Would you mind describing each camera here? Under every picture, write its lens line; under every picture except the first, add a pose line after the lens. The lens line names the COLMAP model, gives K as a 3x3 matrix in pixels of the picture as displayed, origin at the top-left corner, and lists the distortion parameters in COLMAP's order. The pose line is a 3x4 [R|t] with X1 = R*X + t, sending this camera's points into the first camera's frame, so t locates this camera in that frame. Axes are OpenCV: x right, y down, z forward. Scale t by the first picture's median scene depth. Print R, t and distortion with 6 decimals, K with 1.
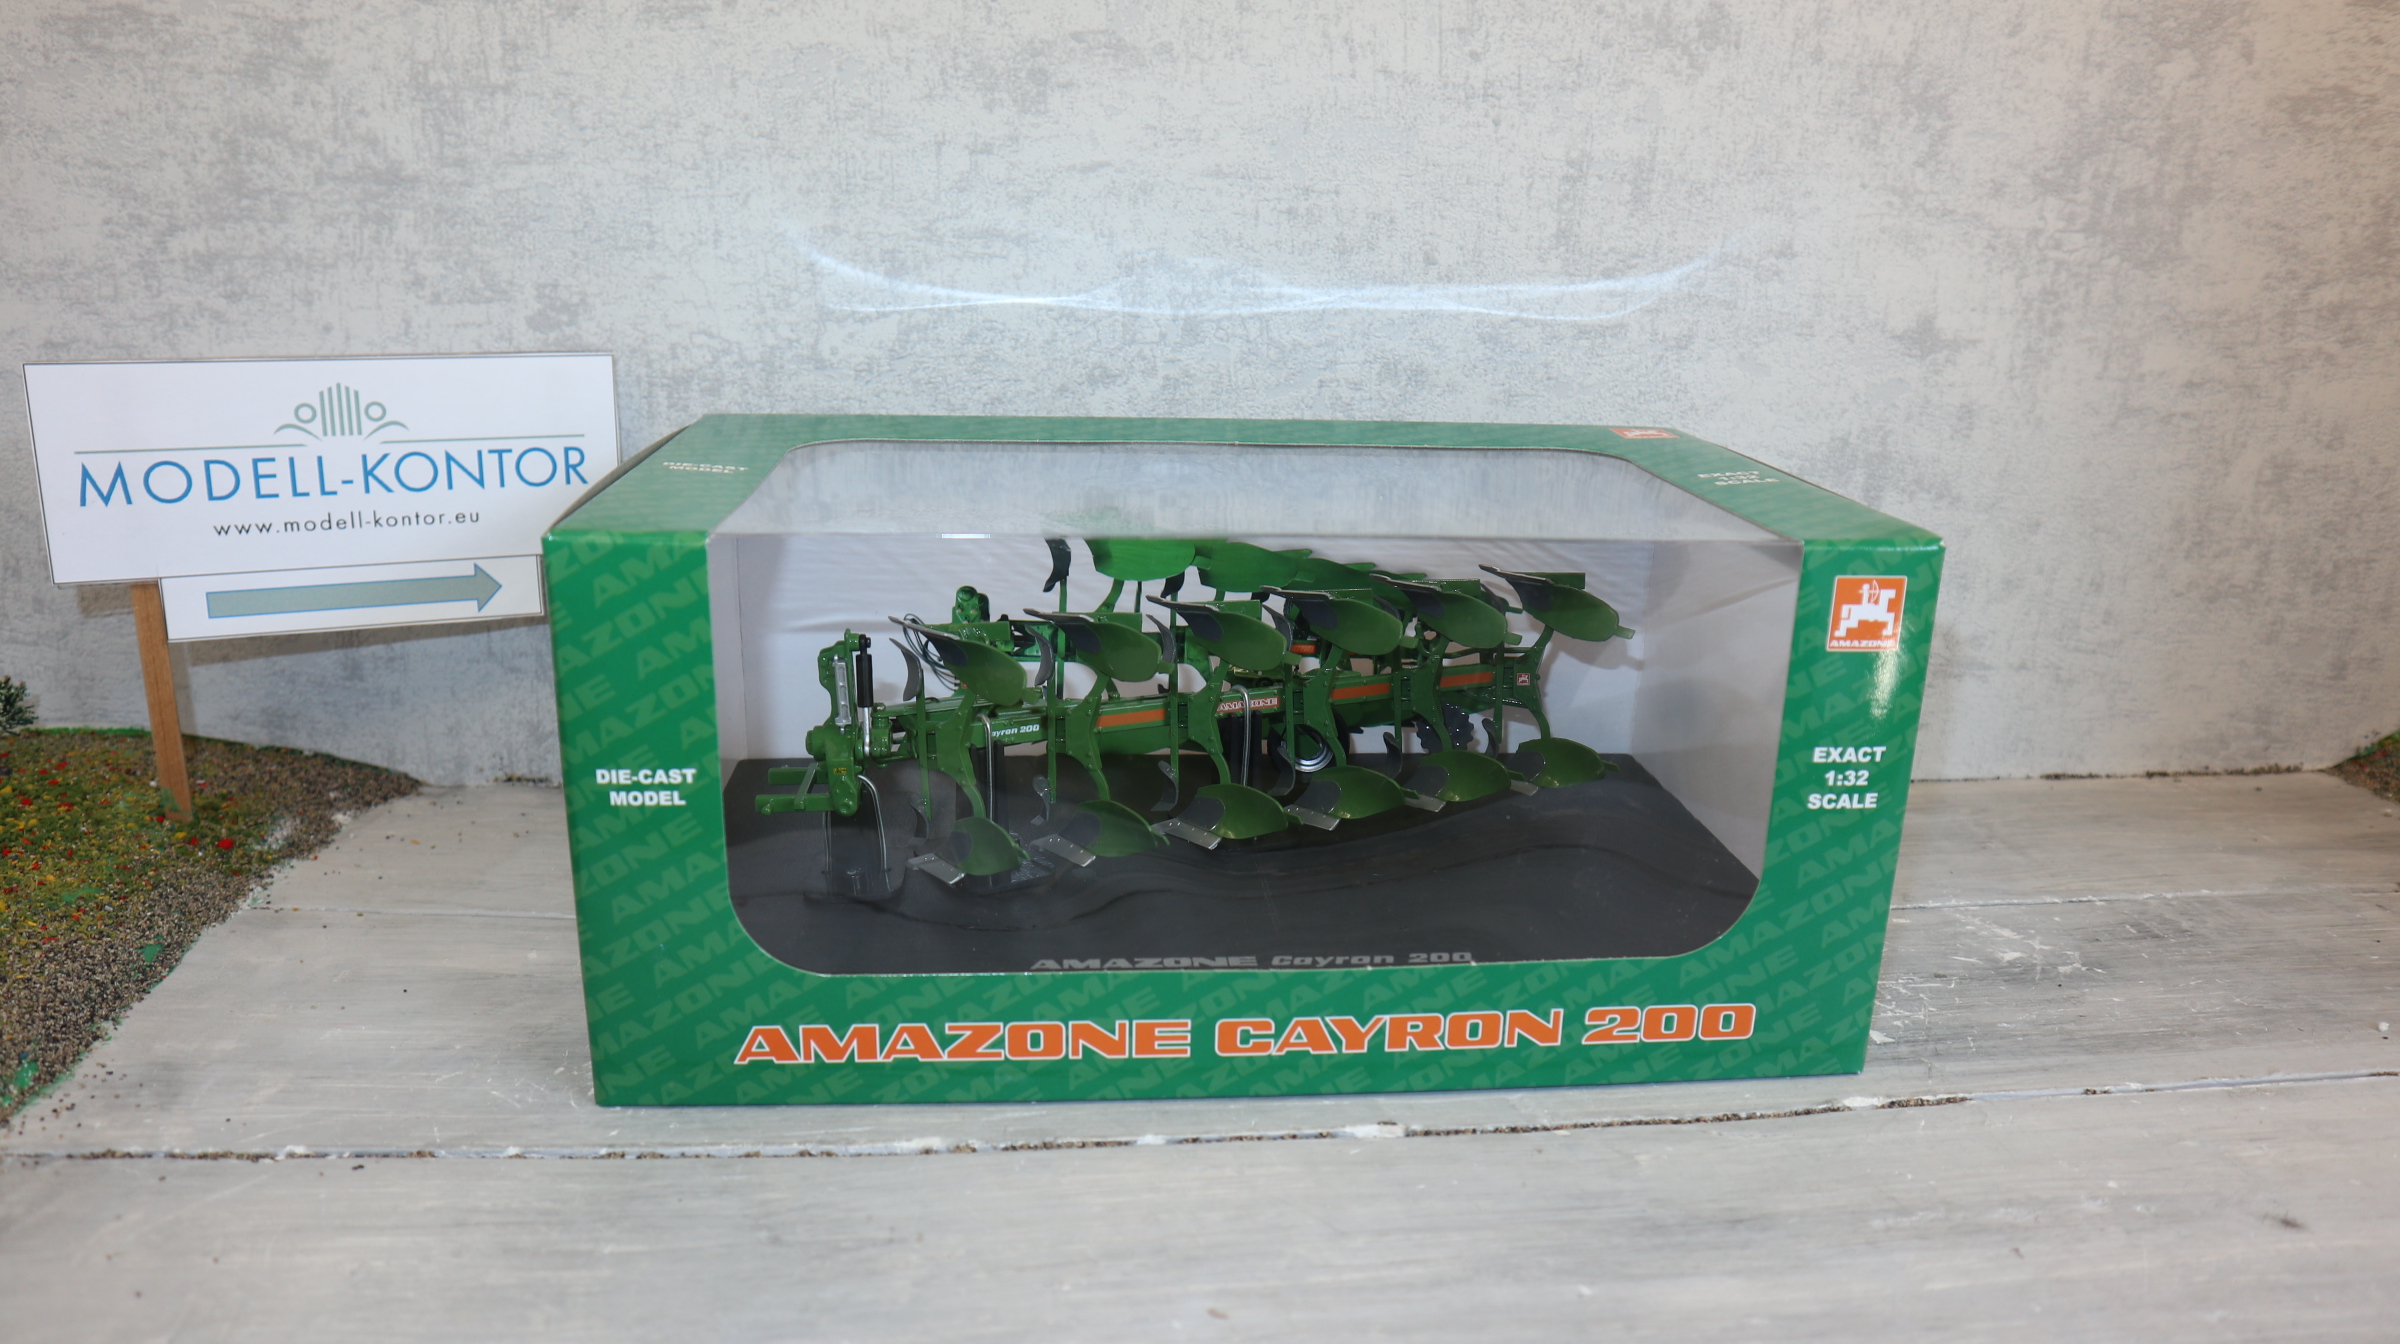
lens RADIAL K [[1694.4, 0, 1197.4], [0, 1694.4, 686.5], [0, 0, 1]] dist [-0.056196, 0.027863]
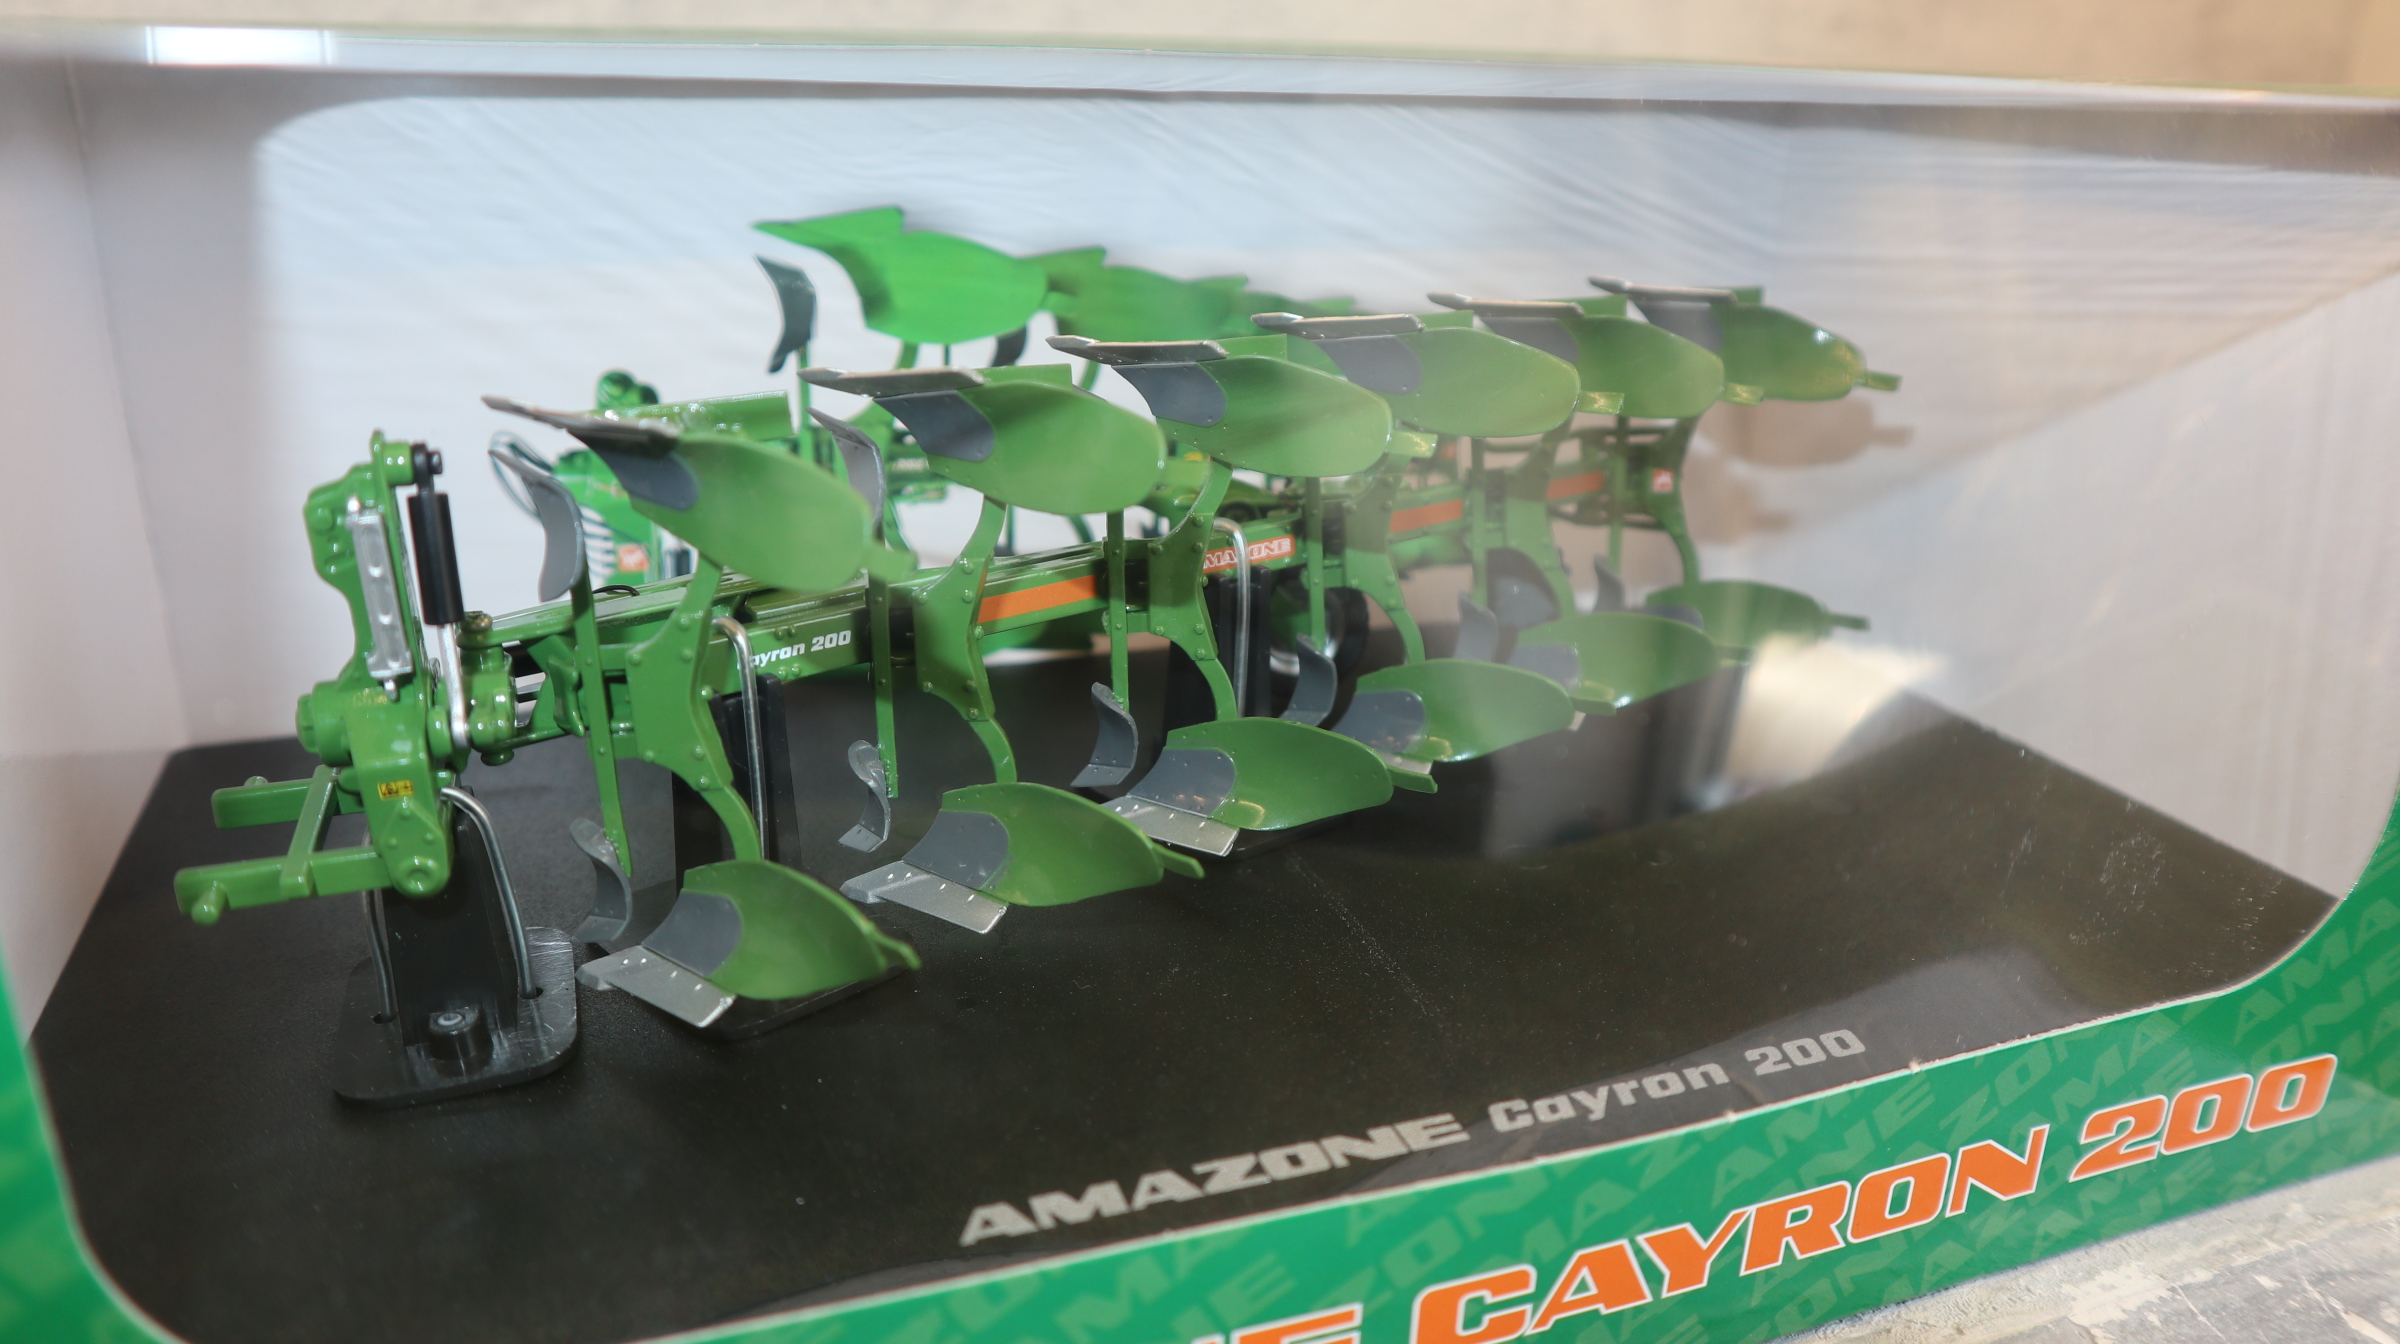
lens RADIAL K [[1694.4, 0, 1196.7], [0, 1694.4, 669.4], [0, 0, 1]] dist [-0.056196, 0.027863]
pose [[0.965362, -0.087848, 0.245680, -0.122352], [0.070803, 0.994484, 0.077389, 0.004582], [-0.251123, -0.057314, 0.966257, 0.567764]]
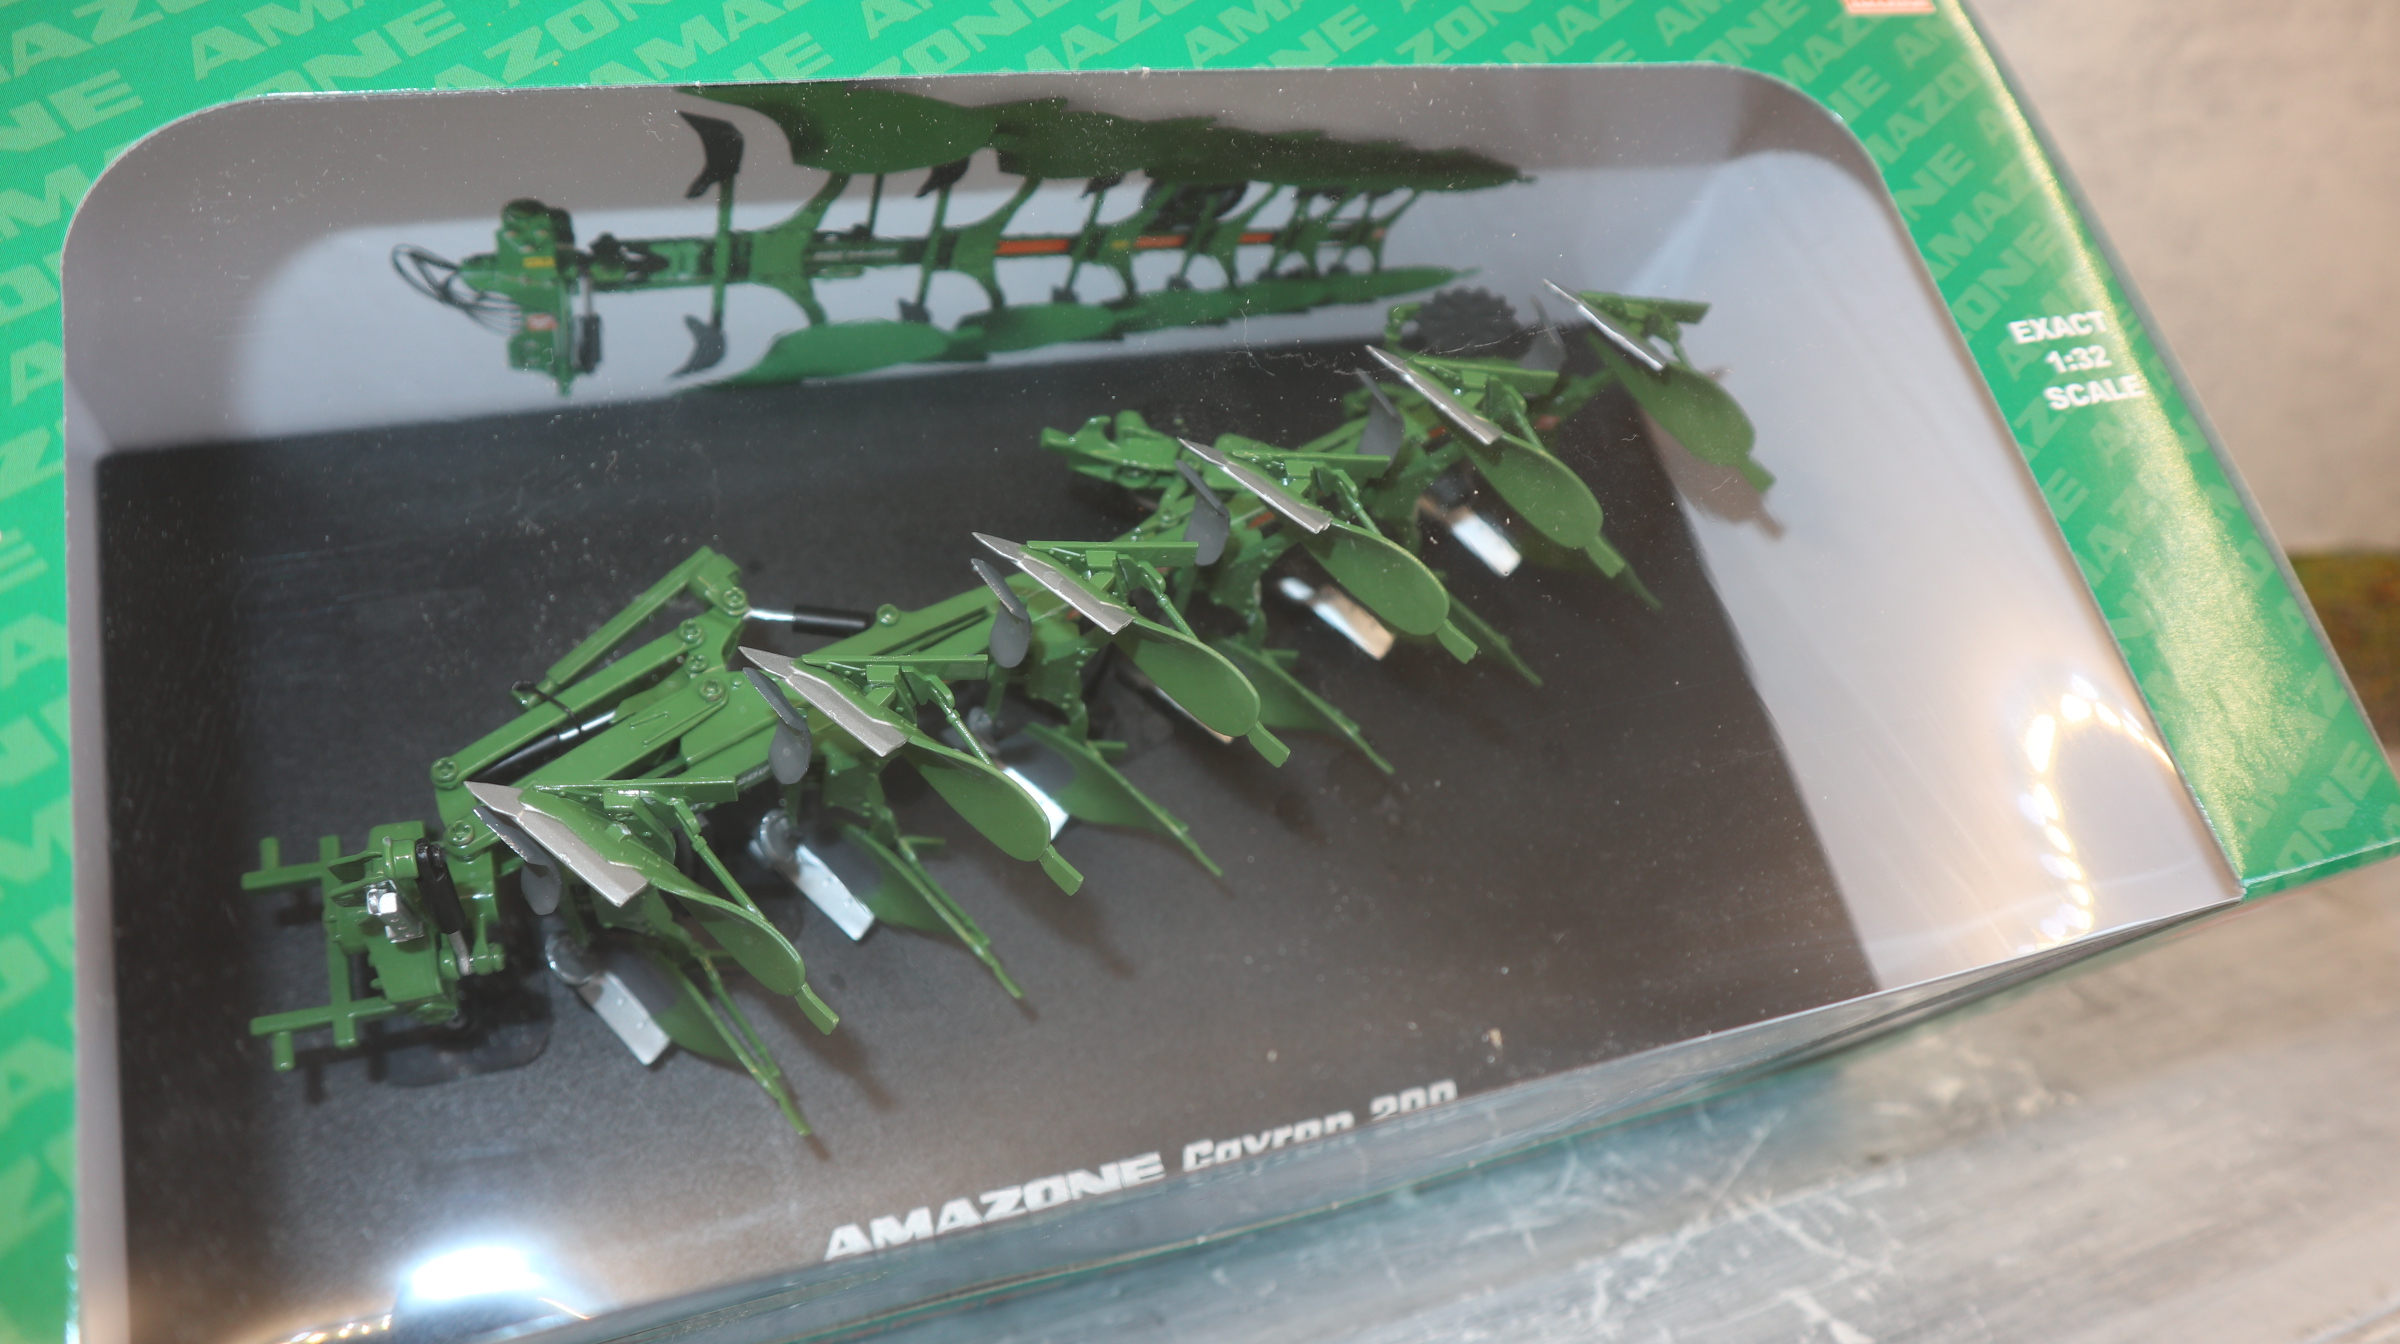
lens RADIAL K [[1694.4, 0, 1187.1], [0, 1694.4, 658.5], [0, 0, 1]] dist [-0.056196, 0.027863]
pose [[0.957908, -0.069754, 0.278473, -0.119795], [-0.163473, 0.664858, 0.728862, -0.430240], [-0.235986, -0.743705, 0.625470, 0.693234]]
